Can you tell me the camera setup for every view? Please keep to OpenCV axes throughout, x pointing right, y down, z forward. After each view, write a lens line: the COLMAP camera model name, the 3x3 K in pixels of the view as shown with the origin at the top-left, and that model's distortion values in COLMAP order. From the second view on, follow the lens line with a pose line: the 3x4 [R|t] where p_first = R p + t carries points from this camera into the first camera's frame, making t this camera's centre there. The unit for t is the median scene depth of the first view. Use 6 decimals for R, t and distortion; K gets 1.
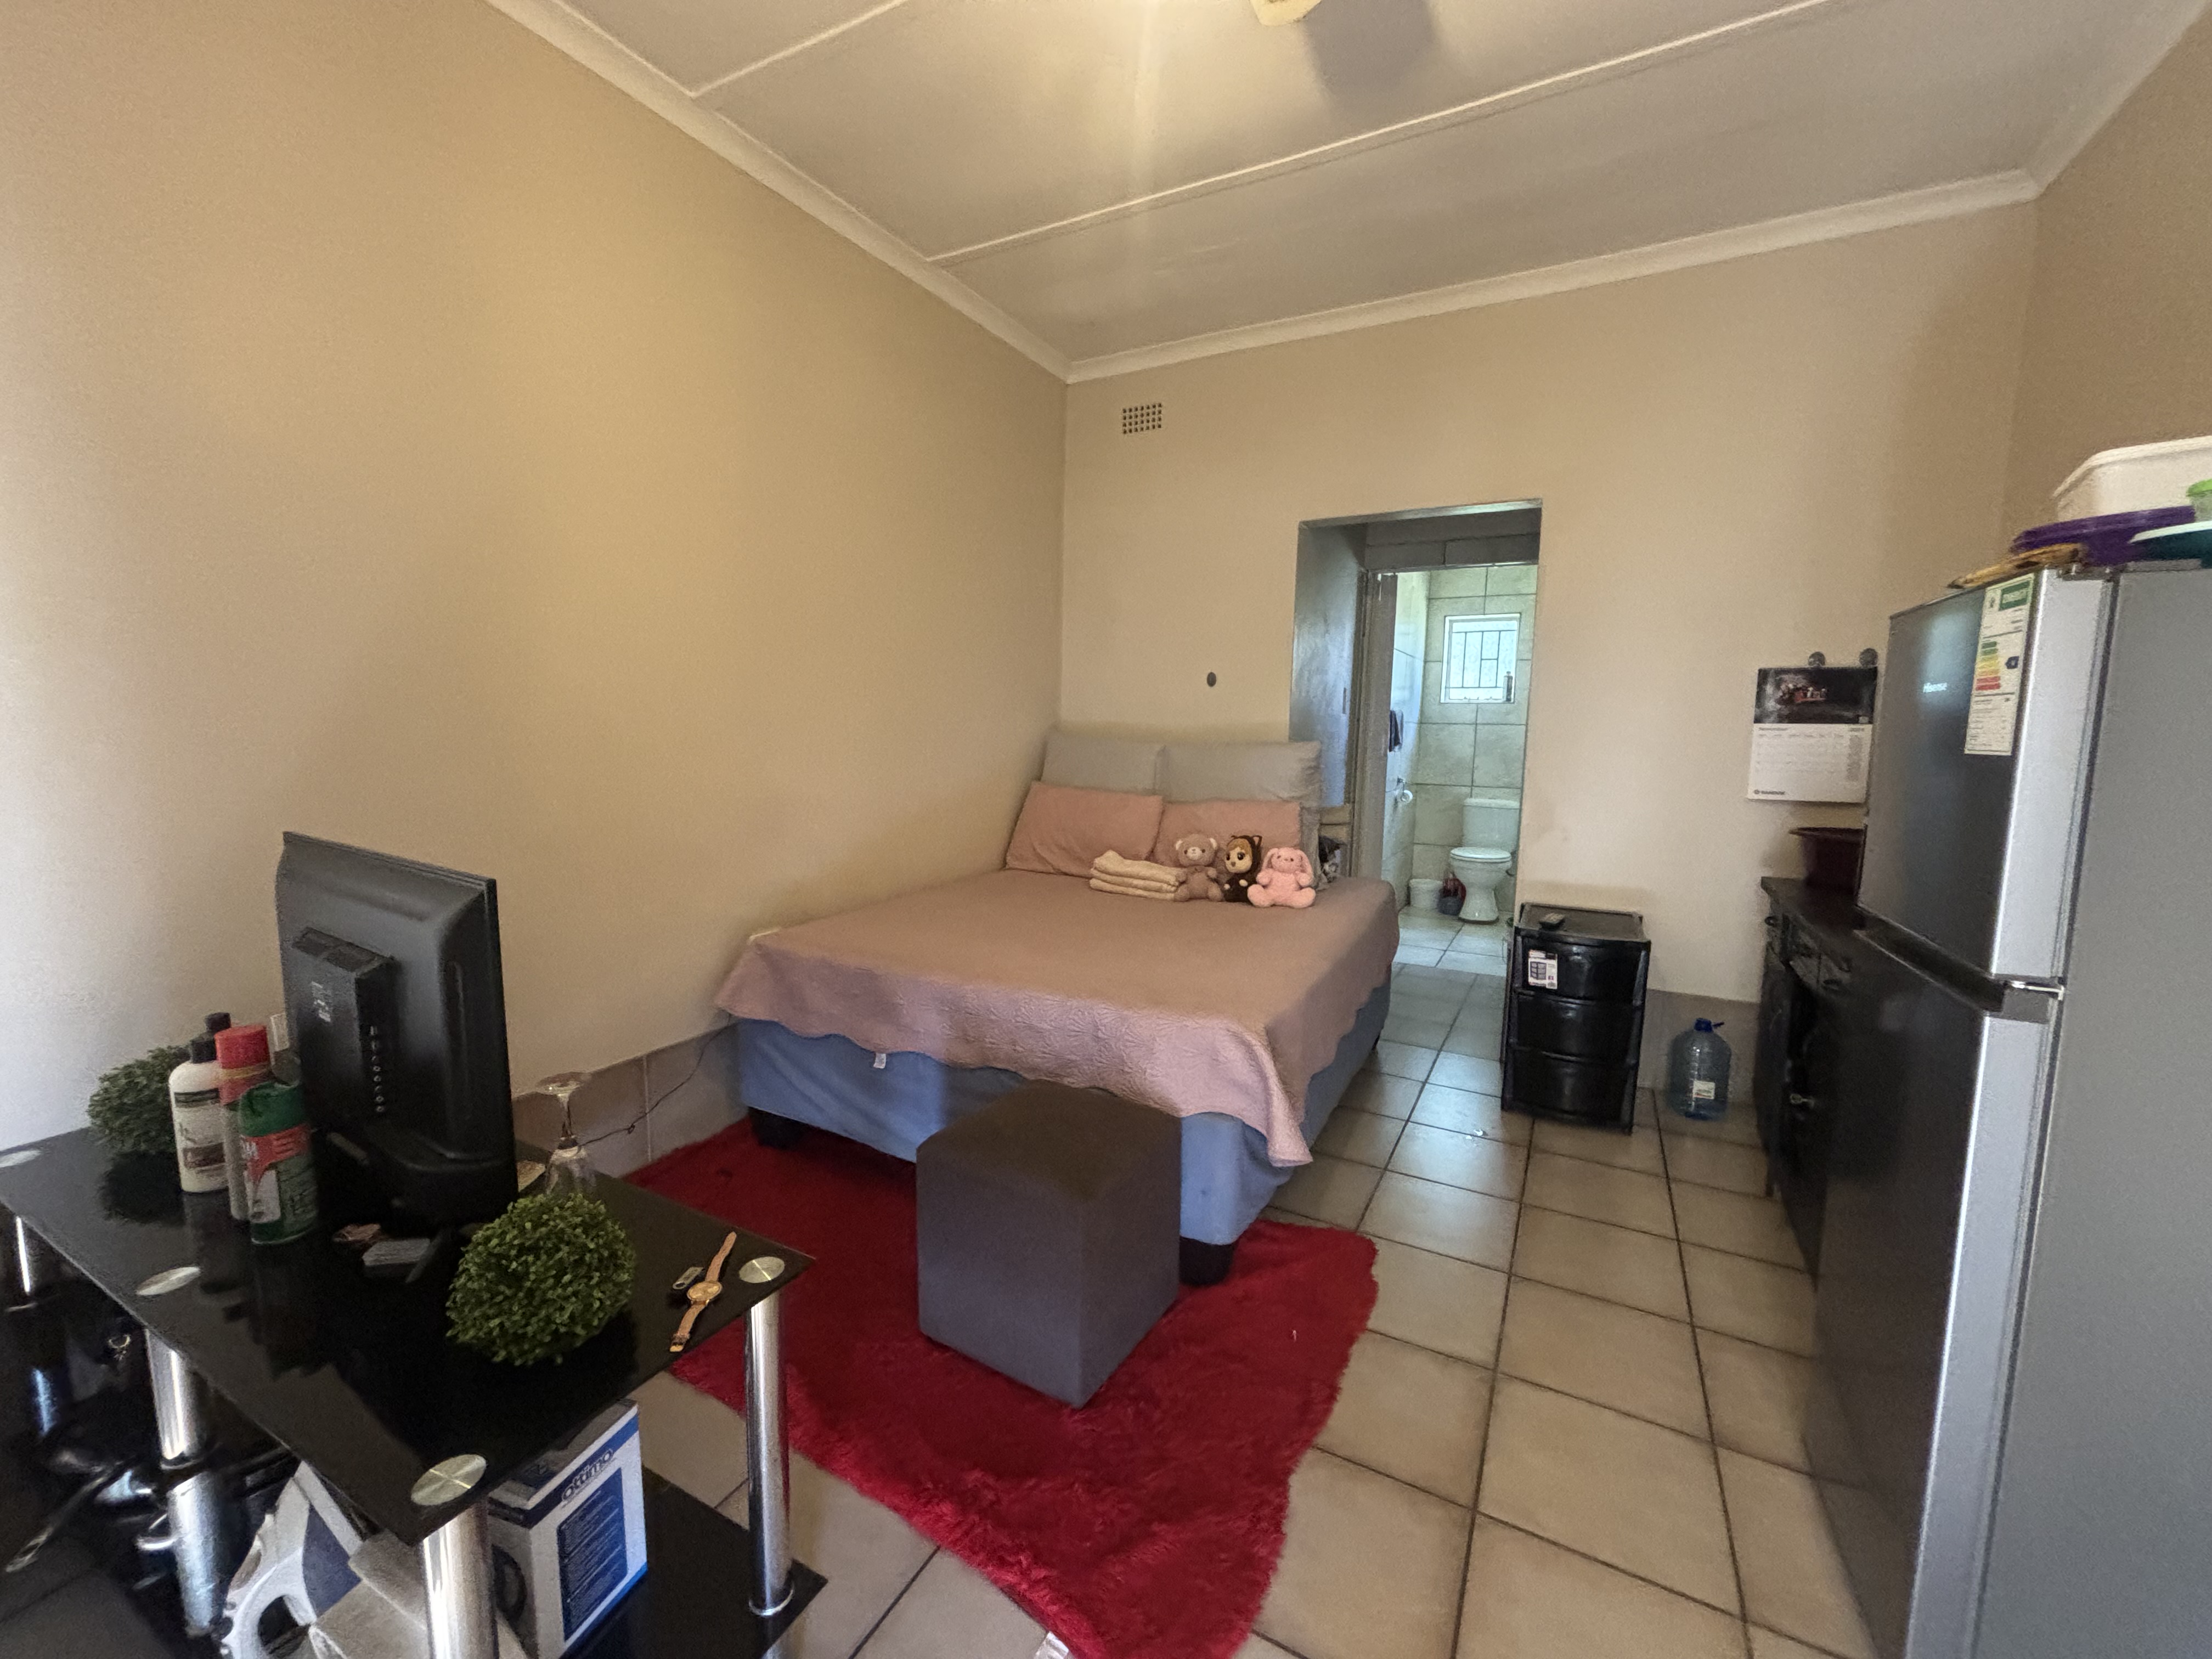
lens RADIAL K [[897.0, 0, 1099.4], [0, 897.0, 824.3], [0, 0, 1]] dist [0.004823, -0.000096]
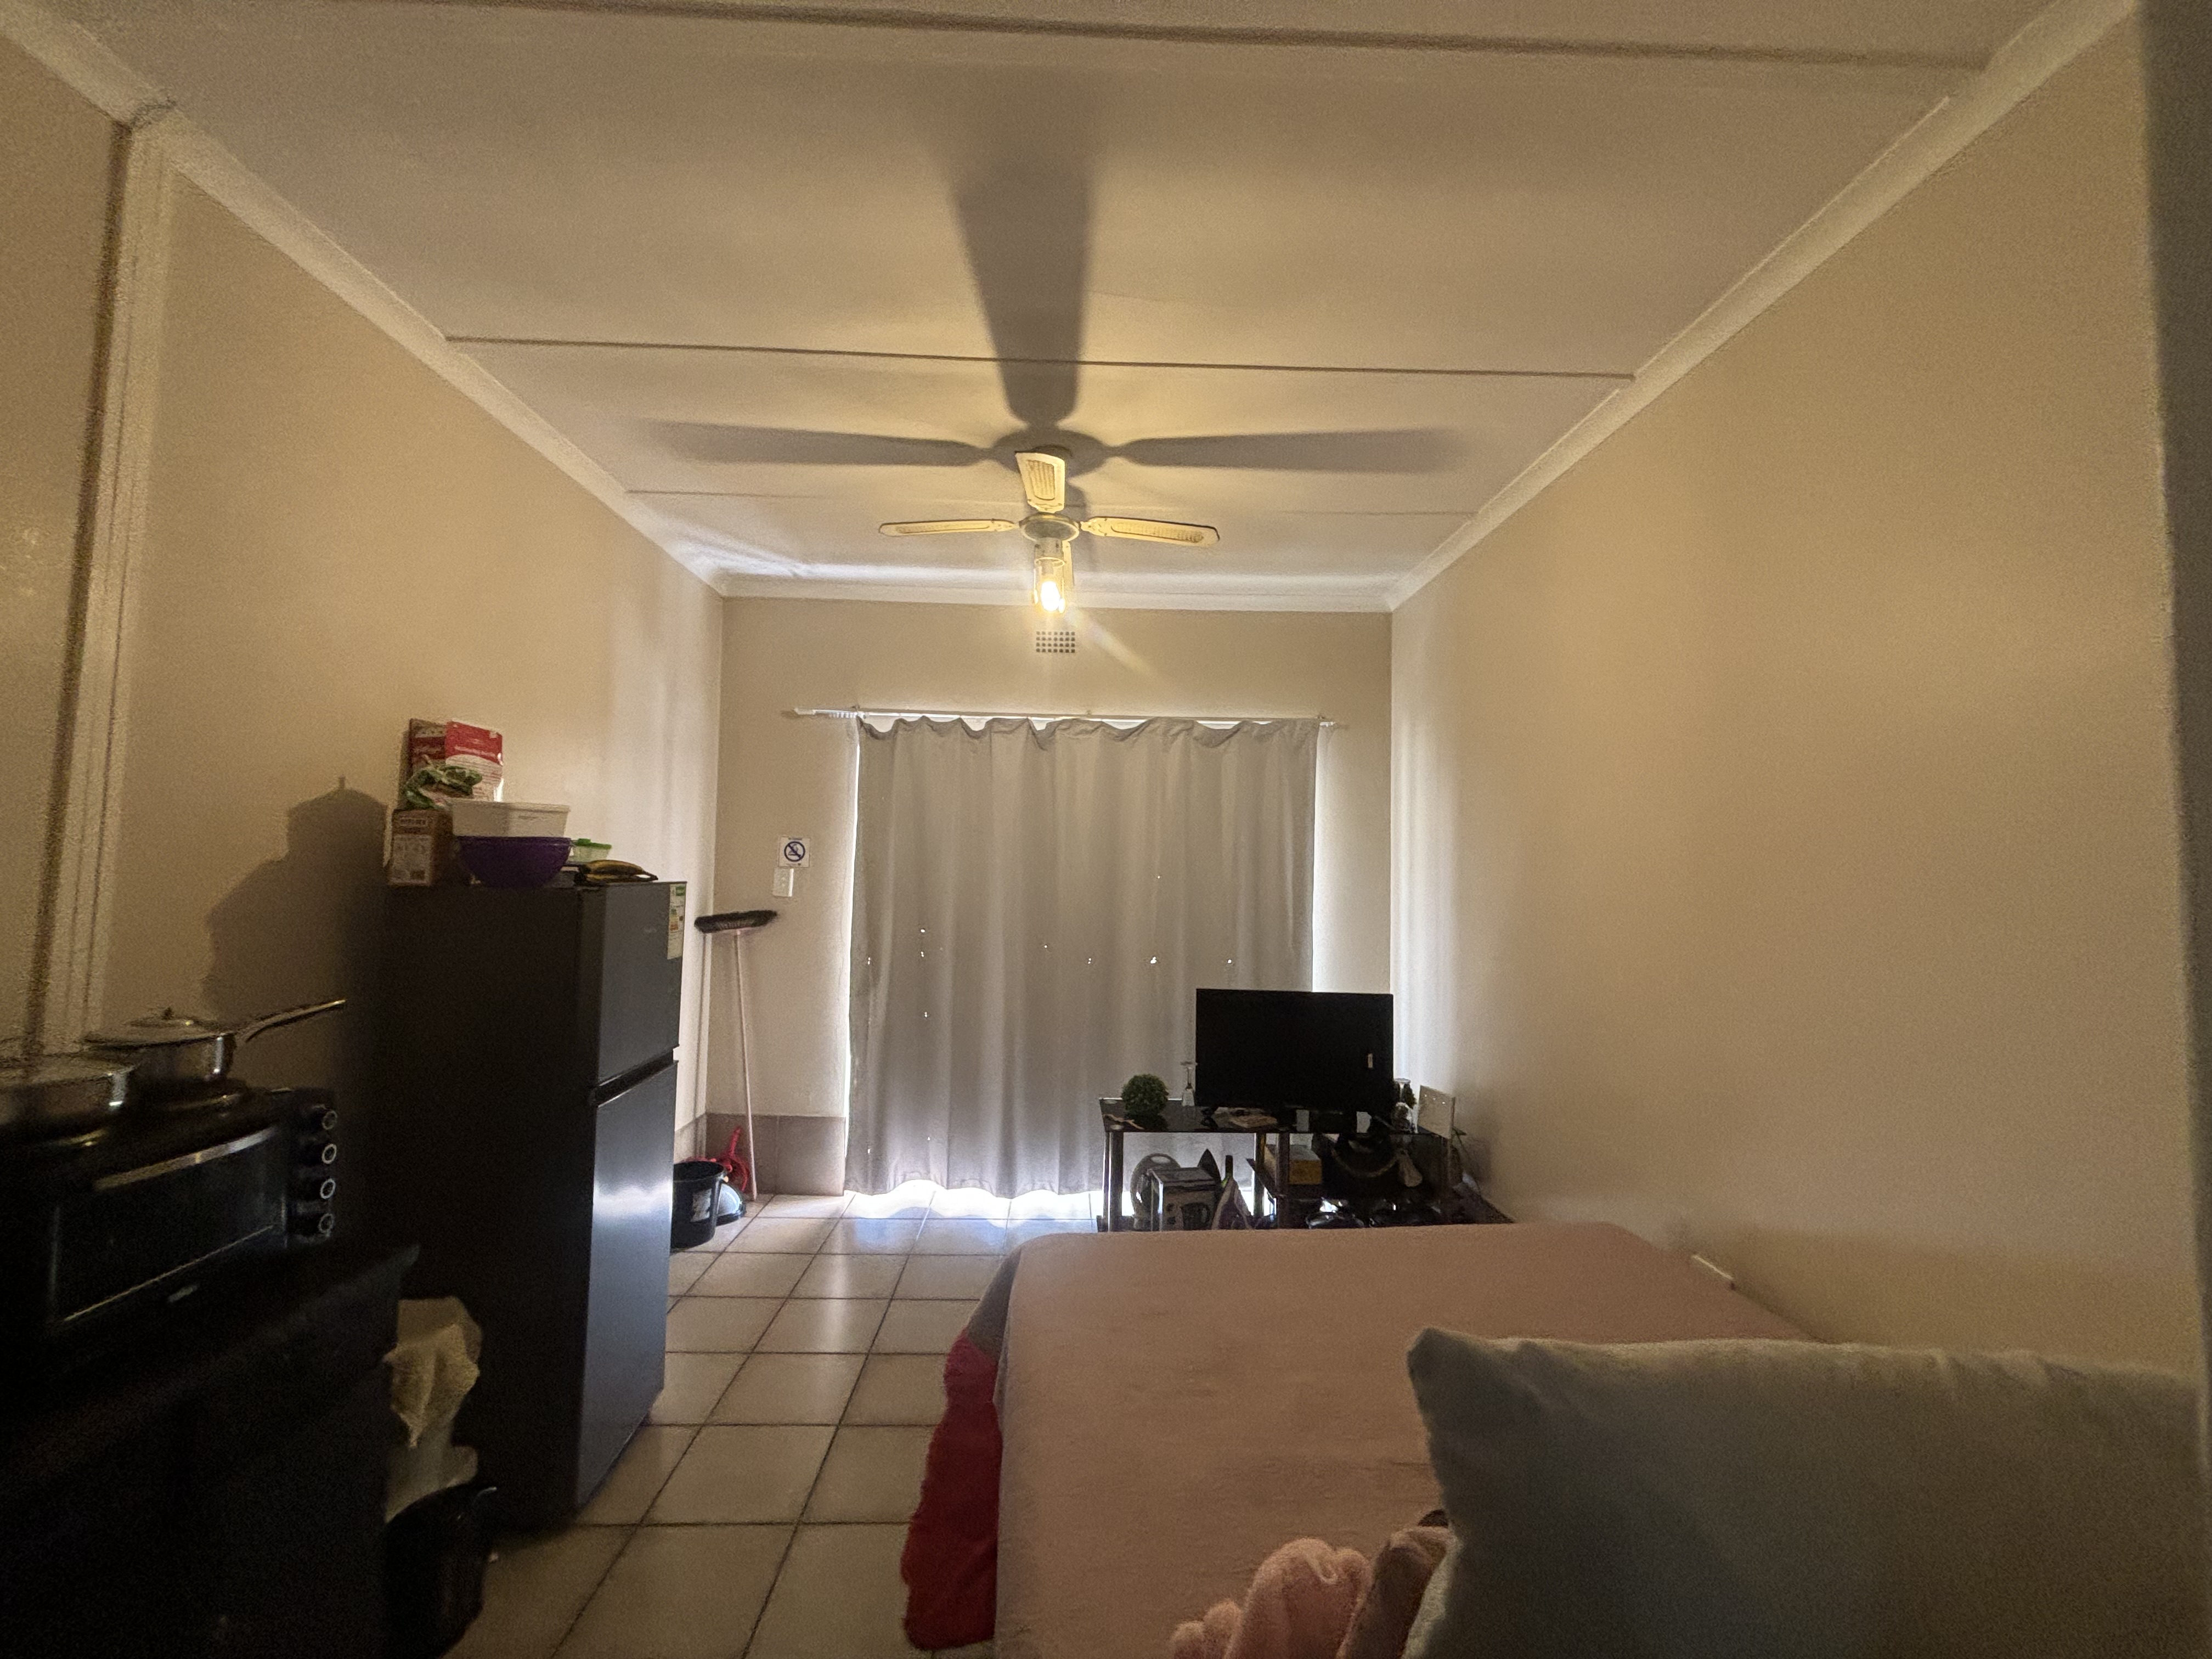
lens RADIAL K [[897.0, 0, 1097.0], [0, 897.0, 843.2], [0, 0, 1]] dist [0.004823, -0.000096]
pose [[-0.856611, -0.049525, -0.513581, 0.771780], [-0.092595, 0.993979, 0.058591, -0.372893], [0.507587, 0.097744, -0.856038, 2.158796]]
